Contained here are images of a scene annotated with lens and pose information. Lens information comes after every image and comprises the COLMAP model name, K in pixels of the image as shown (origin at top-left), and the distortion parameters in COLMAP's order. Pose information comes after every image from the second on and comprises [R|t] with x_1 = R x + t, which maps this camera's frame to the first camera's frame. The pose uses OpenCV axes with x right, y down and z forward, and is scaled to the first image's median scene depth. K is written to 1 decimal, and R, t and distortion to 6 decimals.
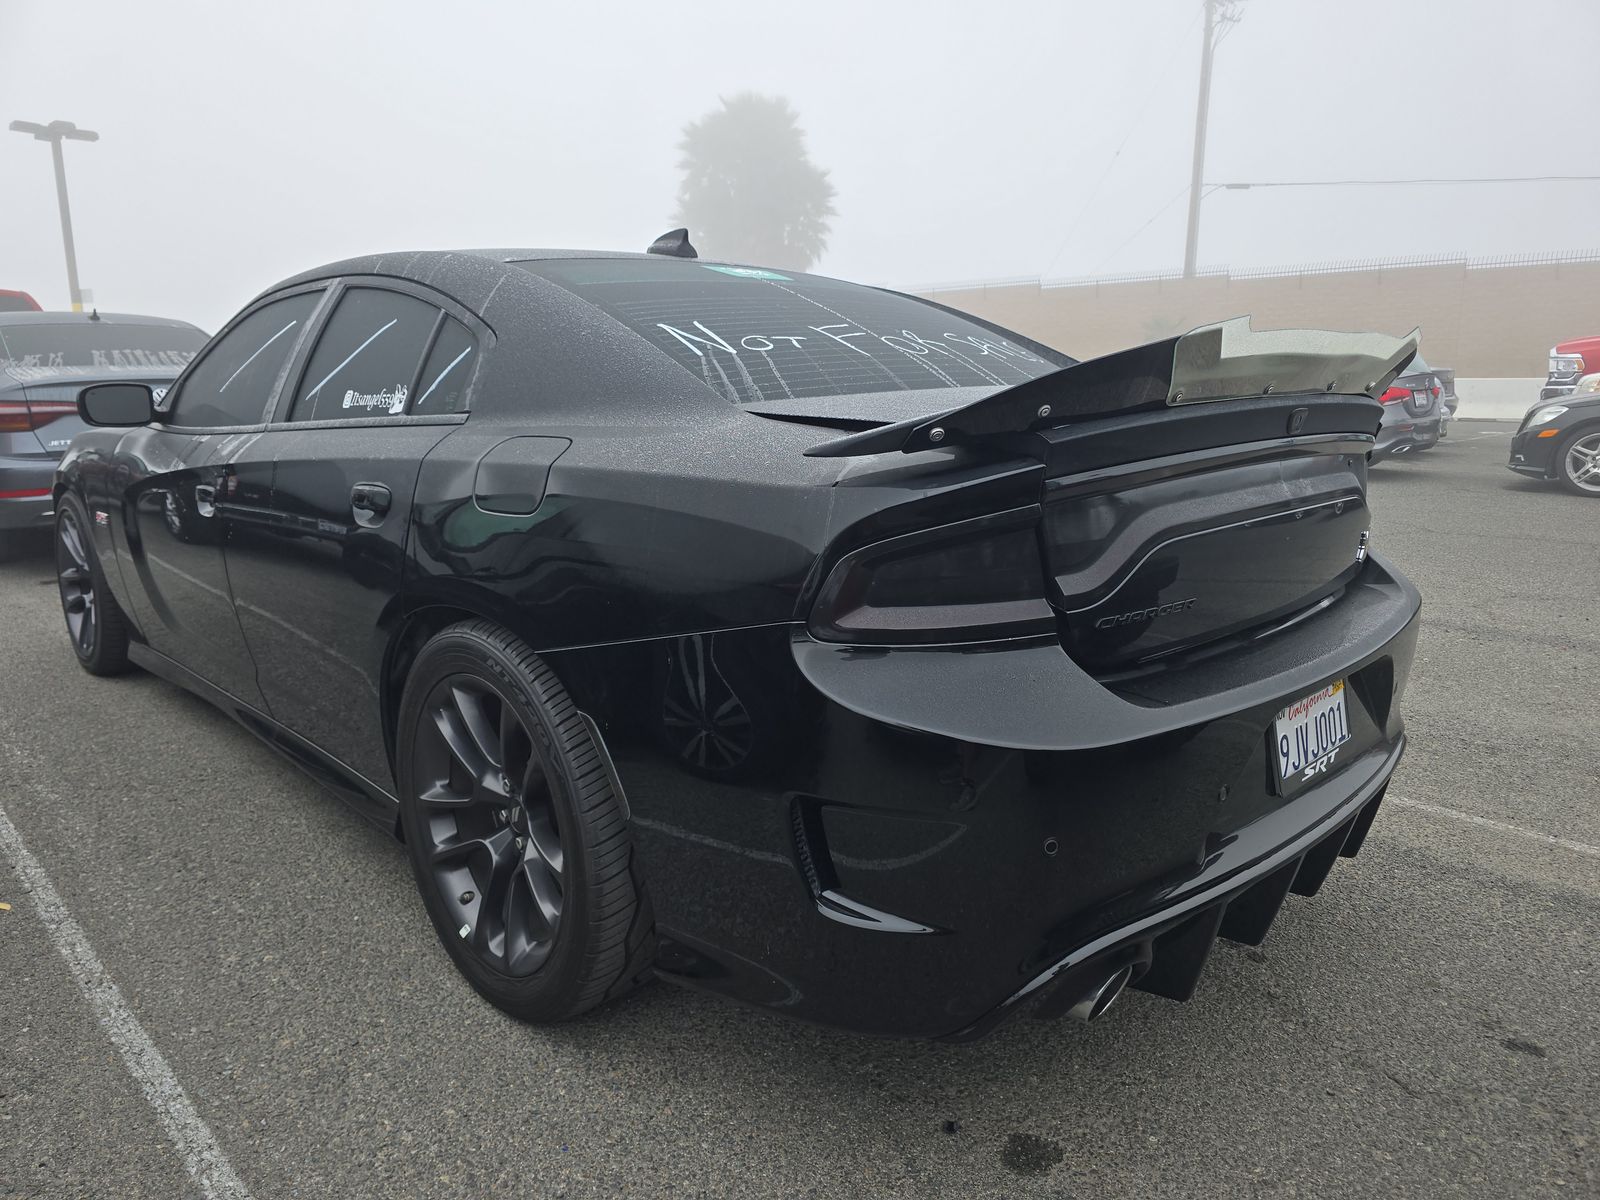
lens RADIAL K [[1079.9, 0, 800.0], [0, 1079.9, 600.0], [0, 0, 1]] dist [-0.001530, -0.008744]
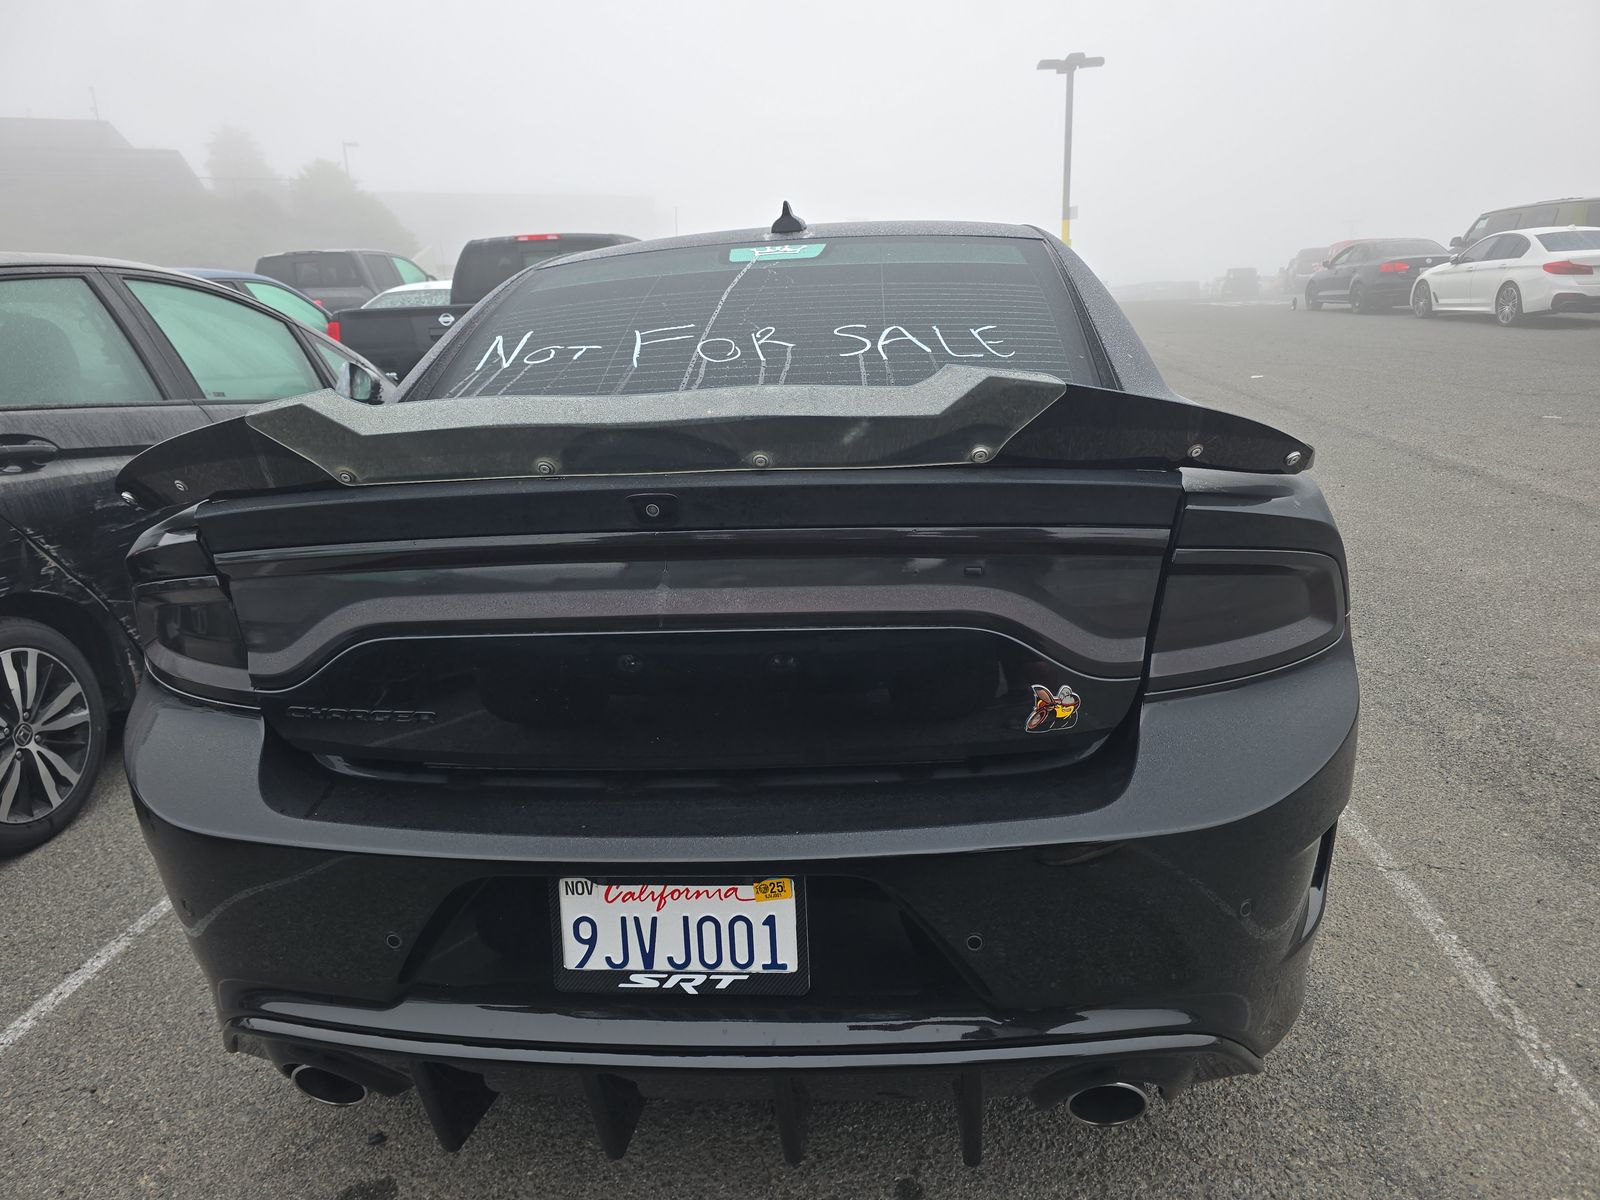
lens RADIAL K [[1079.9, 0, 800.0], [0, 1079.9, 600.0], [0, 0, 1]] dist [-0.001530, -0.008744]
pose [[0.643143, 0.177365, -0.744922, 0.990126], [-0.105630, 0.984055, 0.143104, -0.202624], [0.758426, -0.013350, 0.651623, 0.572321]]
